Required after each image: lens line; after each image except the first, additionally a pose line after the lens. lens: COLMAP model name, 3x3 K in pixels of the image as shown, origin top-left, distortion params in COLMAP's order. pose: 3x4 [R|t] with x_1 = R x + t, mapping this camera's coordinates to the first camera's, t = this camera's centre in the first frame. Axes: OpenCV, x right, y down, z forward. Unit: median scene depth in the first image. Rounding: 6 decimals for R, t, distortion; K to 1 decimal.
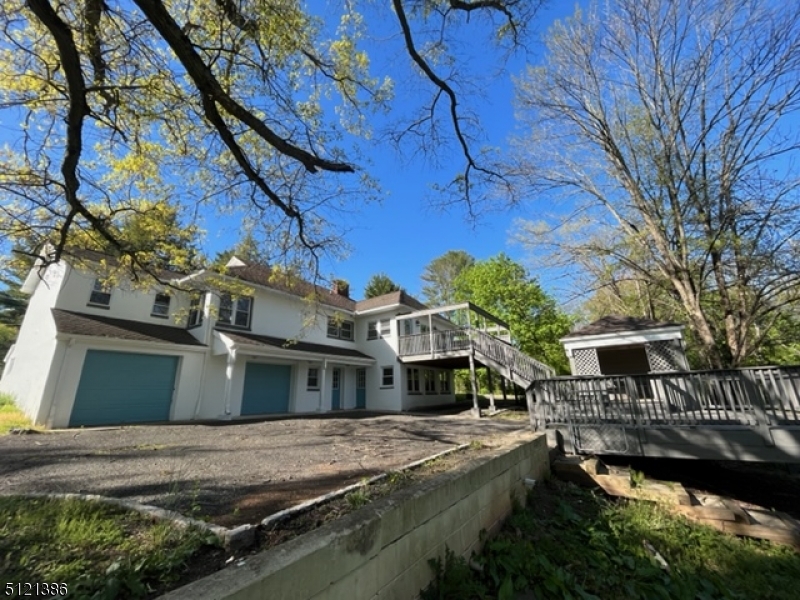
lens RADIAL K [[322.8, 0, 395.9], [0, 322.8, 304.7], [0, 0, 1]] dist [-0.002352, -0.000395]
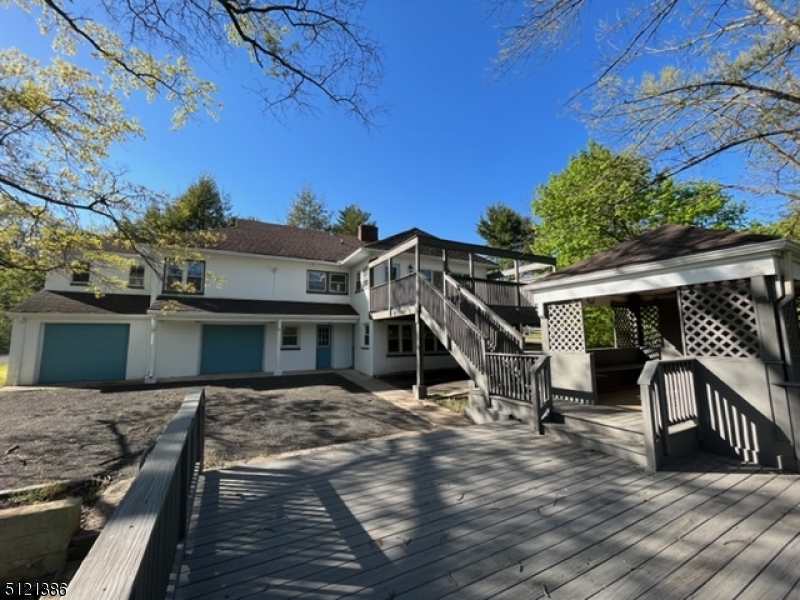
lens RADIAL K [[322.8, 0, 397.9], [0, 322.8, 298.0], [0, 0, 1]] dist [-0.002352, -0.000395]
pose [[0.873781, -0.038246, -0.484813, 0.537290], [0.117216, 0.984075, 0.133626, 0.024176], [0.471982, -0.173588, 0.864350, 0.369147]]
